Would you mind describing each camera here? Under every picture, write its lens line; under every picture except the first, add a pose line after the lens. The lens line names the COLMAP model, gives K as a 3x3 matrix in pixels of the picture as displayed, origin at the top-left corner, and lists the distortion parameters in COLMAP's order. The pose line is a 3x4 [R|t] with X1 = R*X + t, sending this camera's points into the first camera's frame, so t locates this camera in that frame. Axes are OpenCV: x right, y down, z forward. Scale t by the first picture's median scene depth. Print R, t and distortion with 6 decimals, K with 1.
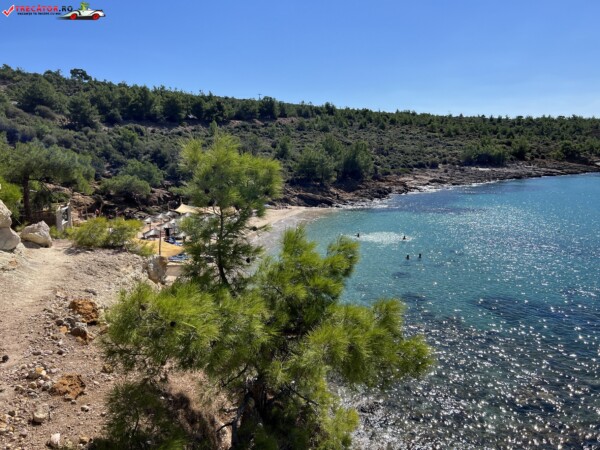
lens RADIAL K [[450.1, 0, 304.9], [0, 450.1, 228.5], [0, 0, 1]] dist [0.045381, -0.053738]
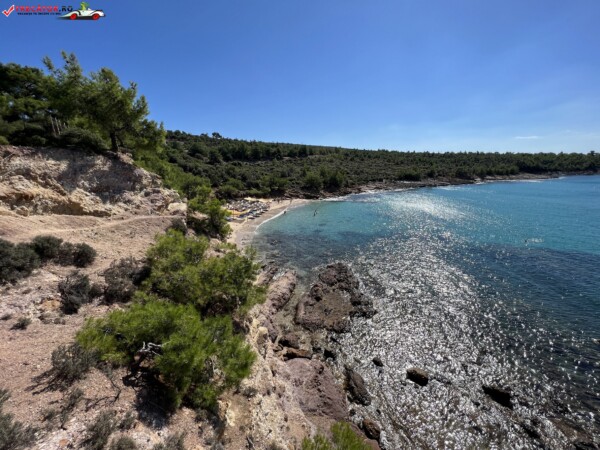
lens RADIAL K [[239.0, 0, 300.3], [0, 239.0, 225.7], [0, 0, 1]] dist [-0.001897, 0.001709]
pose [[0.991103, 0.026496, -0.130437, 0.069988], [-0.019154, 0.998178, 0.057220, 0.008176], [0.131715, -0.054212, 0.989804, -0.098869]]
